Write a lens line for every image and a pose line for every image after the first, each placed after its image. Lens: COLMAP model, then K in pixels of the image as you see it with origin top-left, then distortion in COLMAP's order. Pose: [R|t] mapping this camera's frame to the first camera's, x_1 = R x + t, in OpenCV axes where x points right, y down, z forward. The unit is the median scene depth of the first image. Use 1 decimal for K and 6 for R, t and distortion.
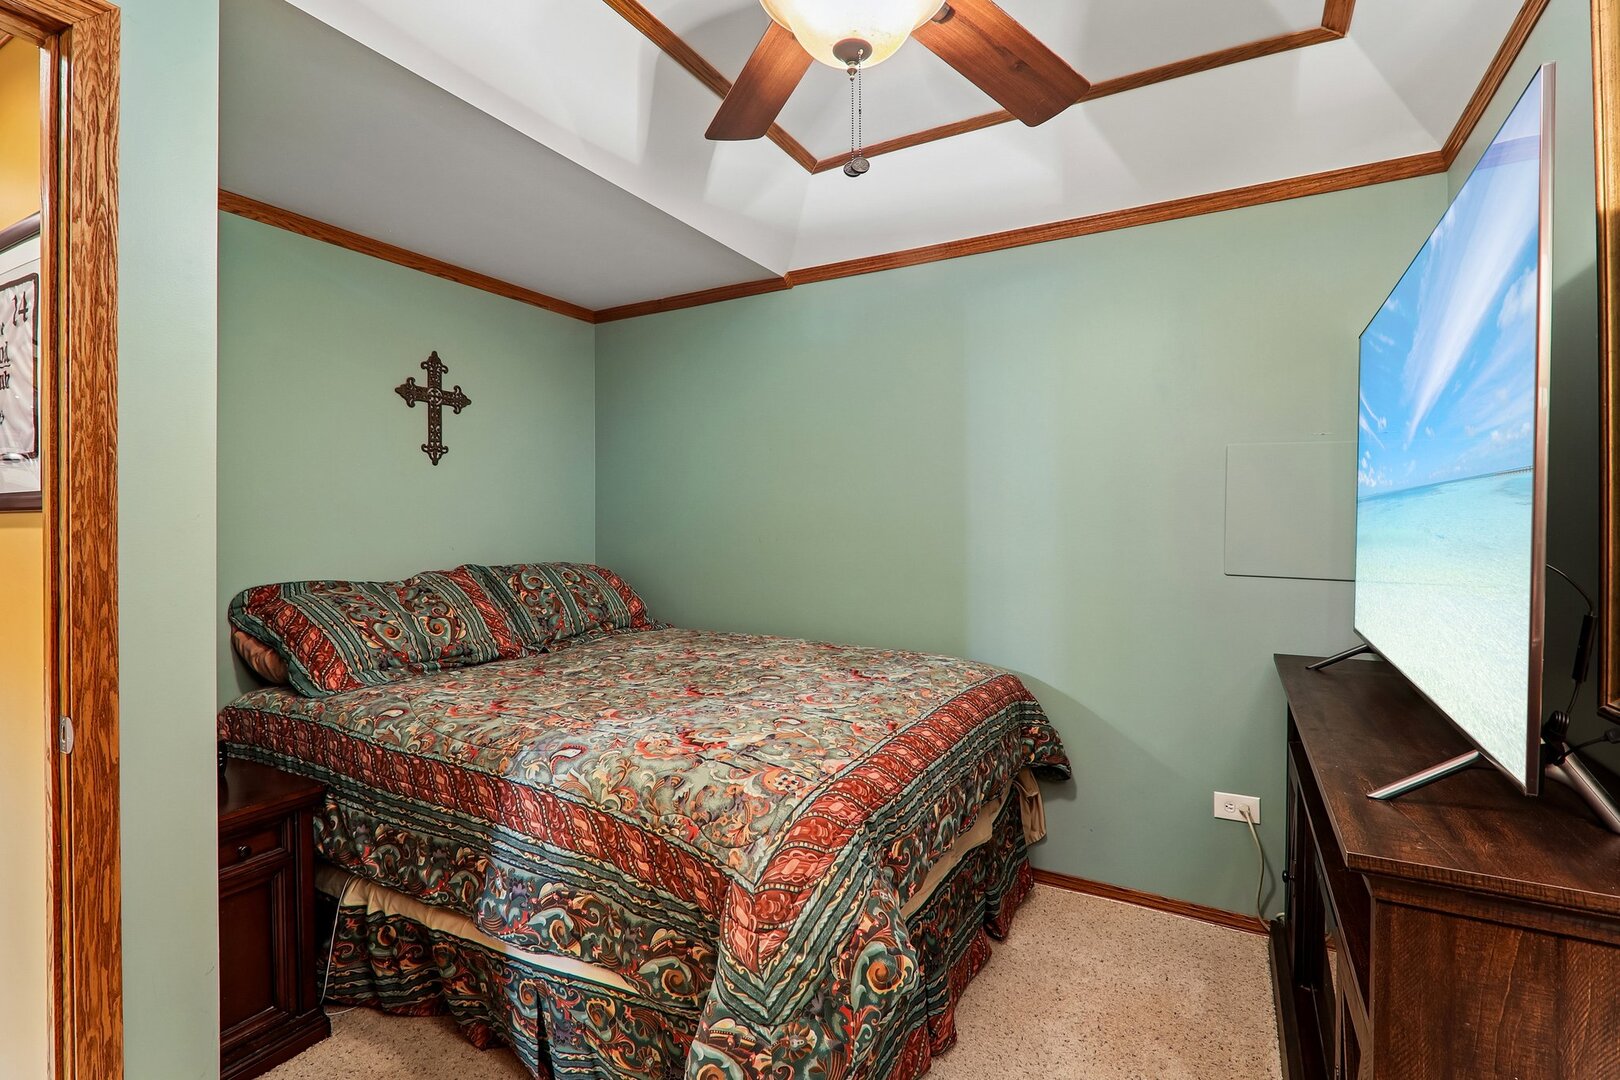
lens RADIAL K [[754.2, 0, 812.3], [0, 754.2, 527.6], [0, 0, 1]] dist [-0.019395, 0.001975]
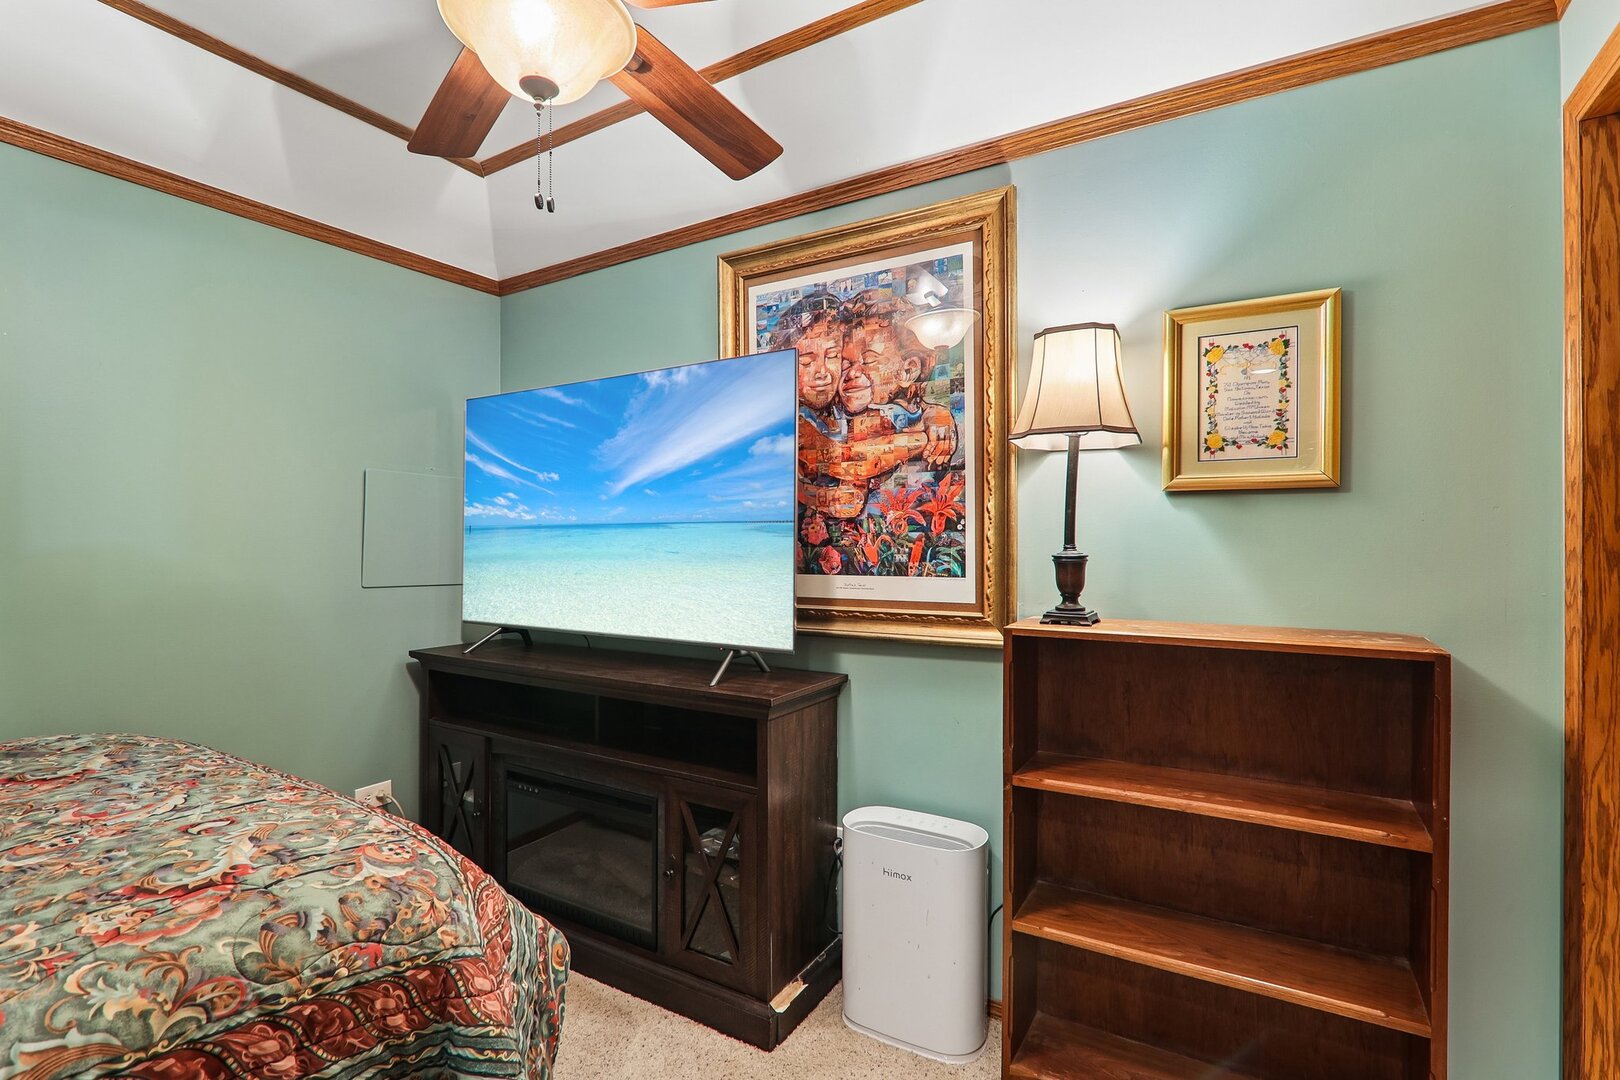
lens RADIAL K [[754.2, 0, 808.2], [0, 754.2, 541.2], [0, 0, 1]] dist [-0.019395, 0.001975]
pose [[0.032284, -0.000720, 0.999478, -0.825892], [0.004134, 0.999991, 0.000587, -0.004453], [-0.999470, 0.004113, 0.032287, 0.500263]]
